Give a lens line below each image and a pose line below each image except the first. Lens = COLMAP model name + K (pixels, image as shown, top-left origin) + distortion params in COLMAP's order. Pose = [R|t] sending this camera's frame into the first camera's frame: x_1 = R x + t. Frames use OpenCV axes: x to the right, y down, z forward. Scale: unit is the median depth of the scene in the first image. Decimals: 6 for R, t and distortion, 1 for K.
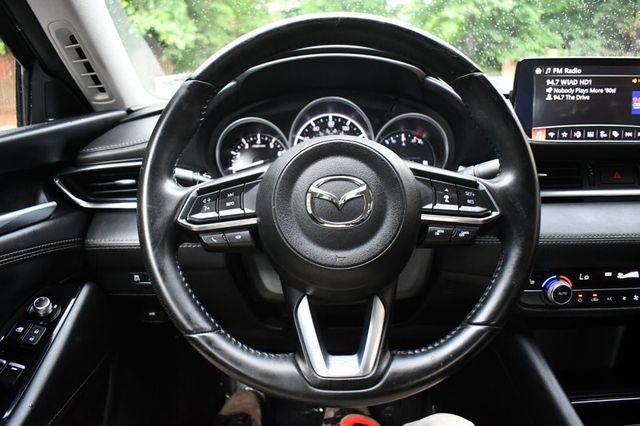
lens RADIAL K [[492.2, 0, 320.0], [0, 492.2, 214.3], [0, 0, 1]] dist [-0.099920, 0.008371]
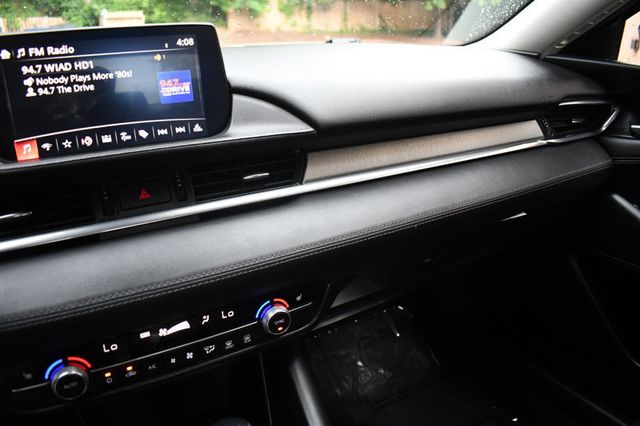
lens RADIAL K [[492.2, 0, 320.7], [0, 492.2, 216.0], [0, 0, 1]] dist [-0.099920, 0.008371]
pose [[0.865058, -0.173747, 0.470624, 0.494712], [0.127003, 0.983398, 0.129611, -0.109033], [-0.485330, -0.052350, 0.872762, 0.216807]]
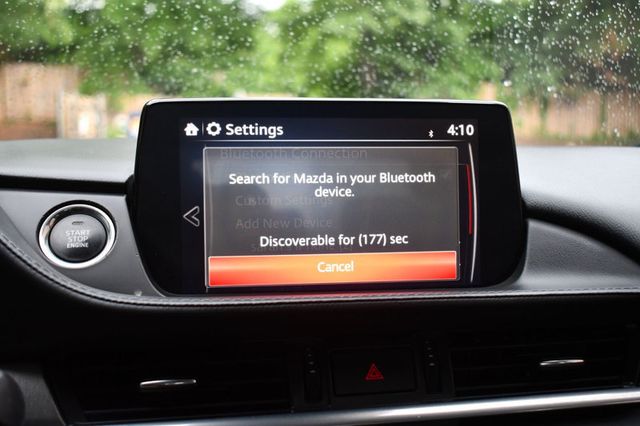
lens RADIAL K [[801.3, 0, 316.3], [0, 801.3, 210.4], [0, 0, 1]] dist [-0.057837, 0.000000]
pose [[0.973932, 0.008418, 0.226683, 0.405401], [0.028269, 0.987016, -0.158113, -0.111675], [-0.225071, 0.160399, 0.961049, 0.295453]]
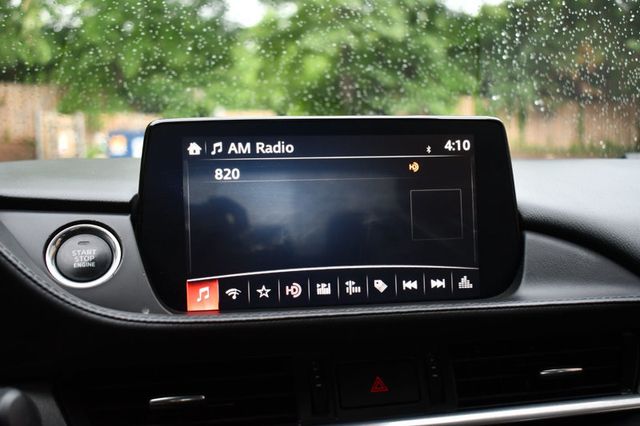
lens RADIAL K [[801.3, 0, 316.1], [0, 801.3, 211.5], [0, 0, 1]] dist [-0.057837, 0.000000]
pose [[0.968366, -0.003455, 0.249511, 0.383426], [0.048517, 0.983429, -0.174682, -0.111169], [-0.244773, 0.181261, 0.952486, 0.287632]]
